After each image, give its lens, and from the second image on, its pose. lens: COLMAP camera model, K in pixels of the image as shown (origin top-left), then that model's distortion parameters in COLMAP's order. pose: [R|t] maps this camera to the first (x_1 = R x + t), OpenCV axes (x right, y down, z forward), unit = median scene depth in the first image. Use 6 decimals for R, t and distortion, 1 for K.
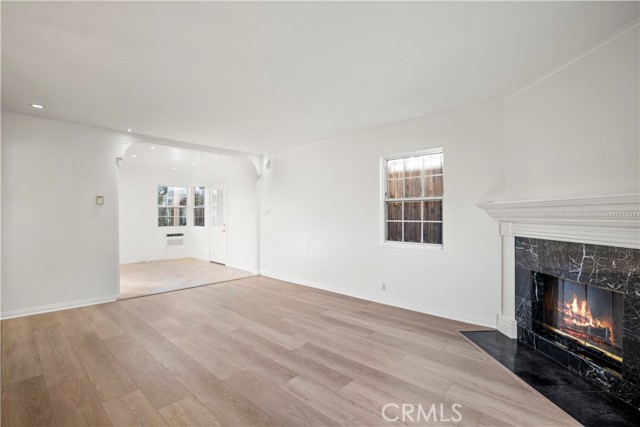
lens RADIAL K [[300.6, 0, 321.4], [0, 300.6, 213.7], [0, 0, 1]] dist [-0.021128, 0.002964]
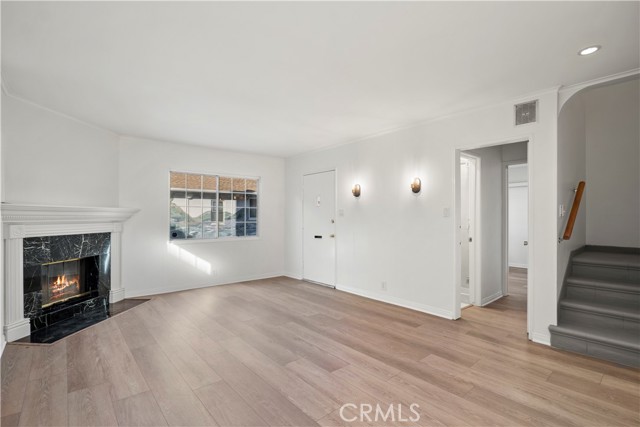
lens RADIAL K [[300.6, 0, 319.6], [0, 300.6, 215.0], [0, 0, 1]] dist [-0.021128, 0.002964]
pose [[-0.992856, 0.001780, 0.119302, -0.519942], [0.000295, 0.999922, -0.012462, 0.010003], [-0.119315, -0.012338, -0.992780, 1.986579]]
